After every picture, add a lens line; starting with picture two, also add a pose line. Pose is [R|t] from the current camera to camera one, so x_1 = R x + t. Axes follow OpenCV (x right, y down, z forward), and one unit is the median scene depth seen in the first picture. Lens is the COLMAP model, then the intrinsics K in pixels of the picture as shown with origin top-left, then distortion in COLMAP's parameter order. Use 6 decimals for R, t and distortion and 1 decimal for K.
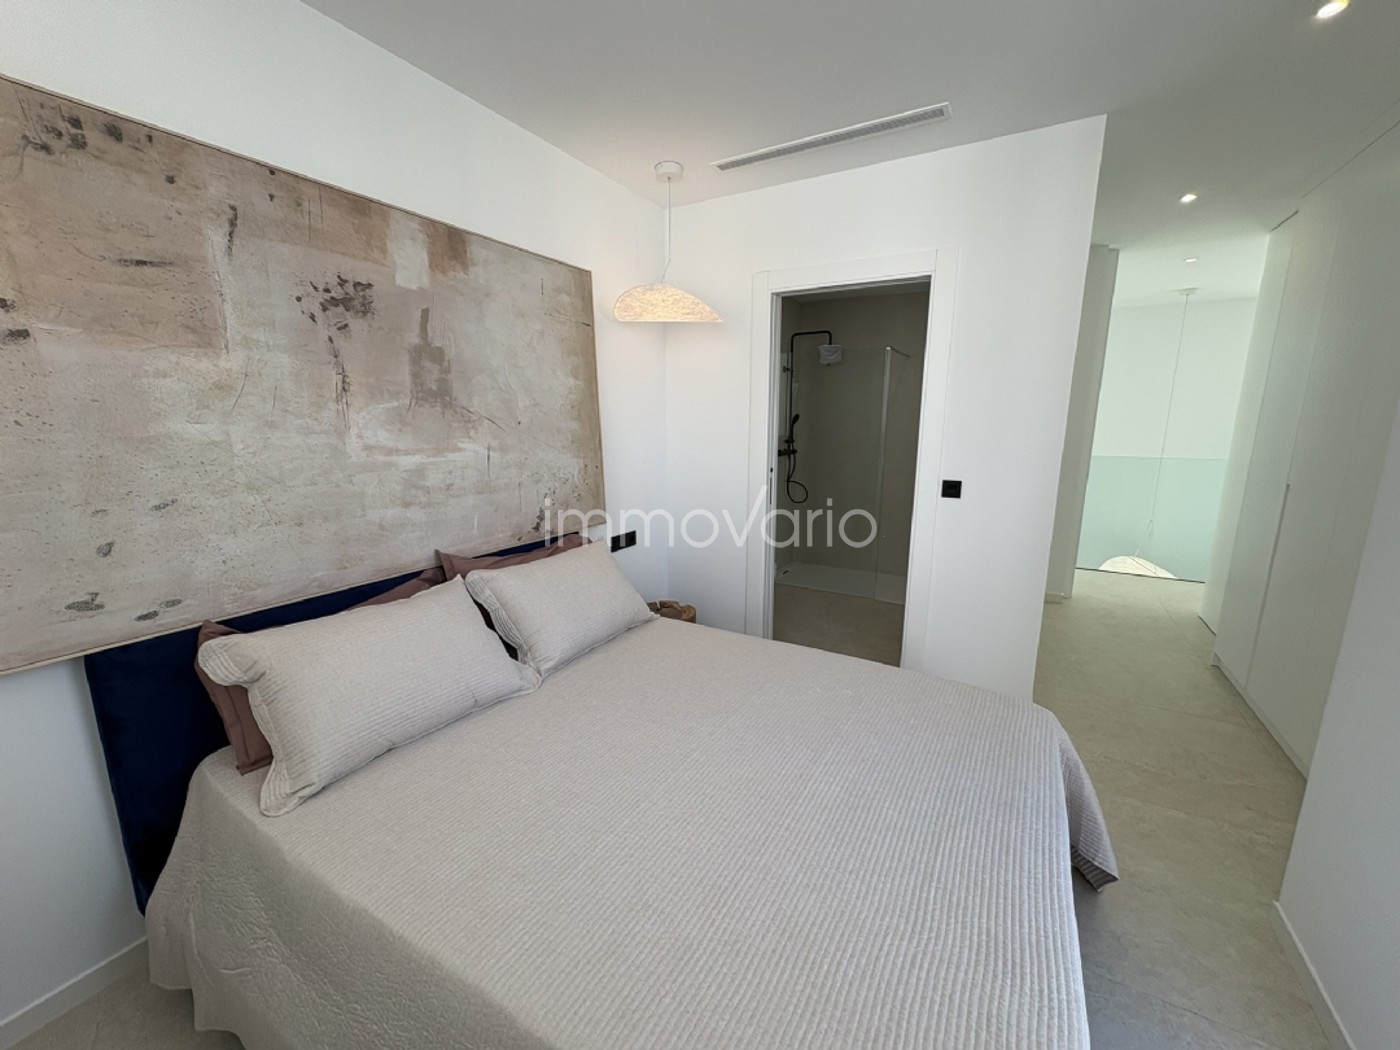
lens RADIAL K [[553.2, 0, 698.6], [0, 553.2, 524.8], [0, 0, 1]] dist [-0.005119, -0.000040]
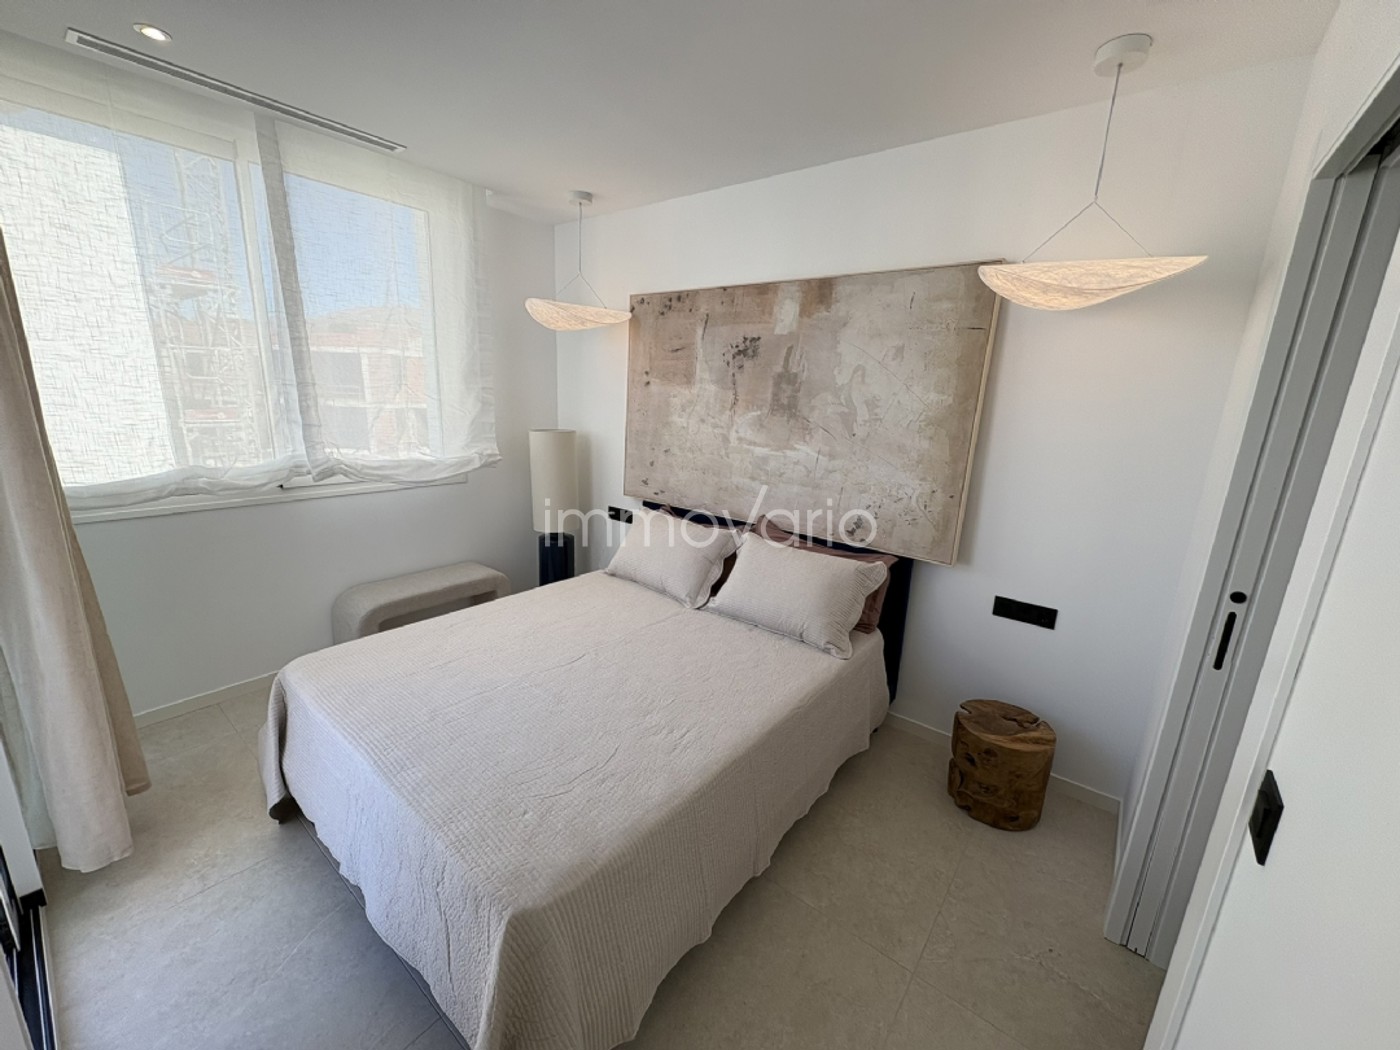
lens RADIAL K [[553.2, 0, 698.6], [0, 553.2, 524.8], [0, 0, 1]] dist [-0.005119, -0.000040]
pose [[-0.150678, 0.226316, -0.962329, 1.028441], [-0.232073, 0.938142, 0.256965, -0.283739], [0.960957, 0.262049, -0.088836, 1.057957]]
